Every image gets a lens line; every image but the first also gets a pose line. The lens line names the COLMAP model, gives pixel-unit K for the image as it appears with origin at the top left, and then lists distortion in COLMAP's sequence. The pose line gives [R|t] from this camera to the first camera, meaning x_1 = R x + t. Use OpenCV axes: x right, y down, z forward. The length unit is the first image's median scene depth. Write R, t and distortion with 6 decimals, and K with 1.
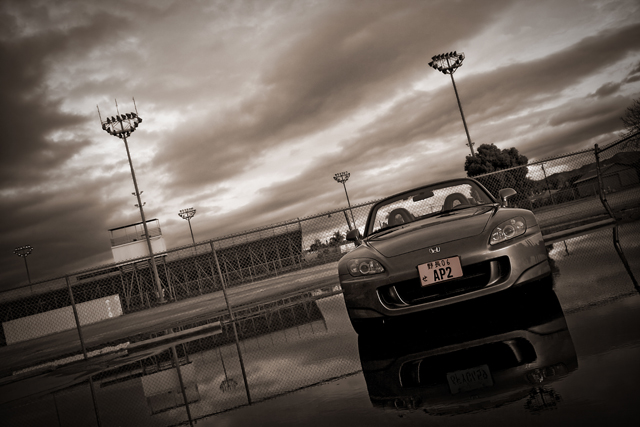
lens RADIAL K [[656.8, 0, 320.0], [0, 656.8, 213.5], [0, 0, 1]] dist [-0.005268, 0.019172]
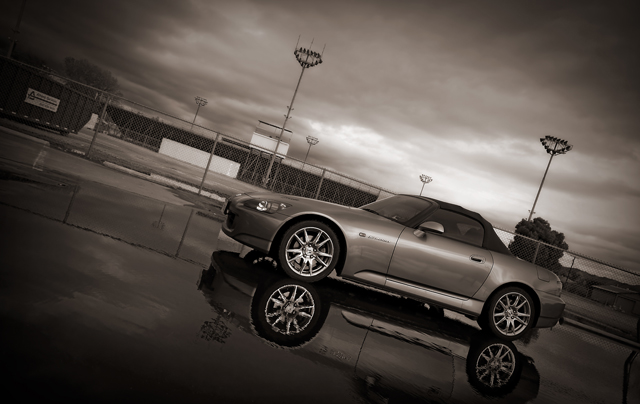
lens RADIAL K [[543.8, 0, 320.0], [0, 543.8, 202.0], [0, 0, 1]] dist [0.056361, 0.002751]
pose [[0.828414, 0.540340, -0.147524, 0.047850], [-0.530815, 0.841429, 0.101156, -0.016225], [0.178790, -0.005491, 0.983872, -0.104050]]
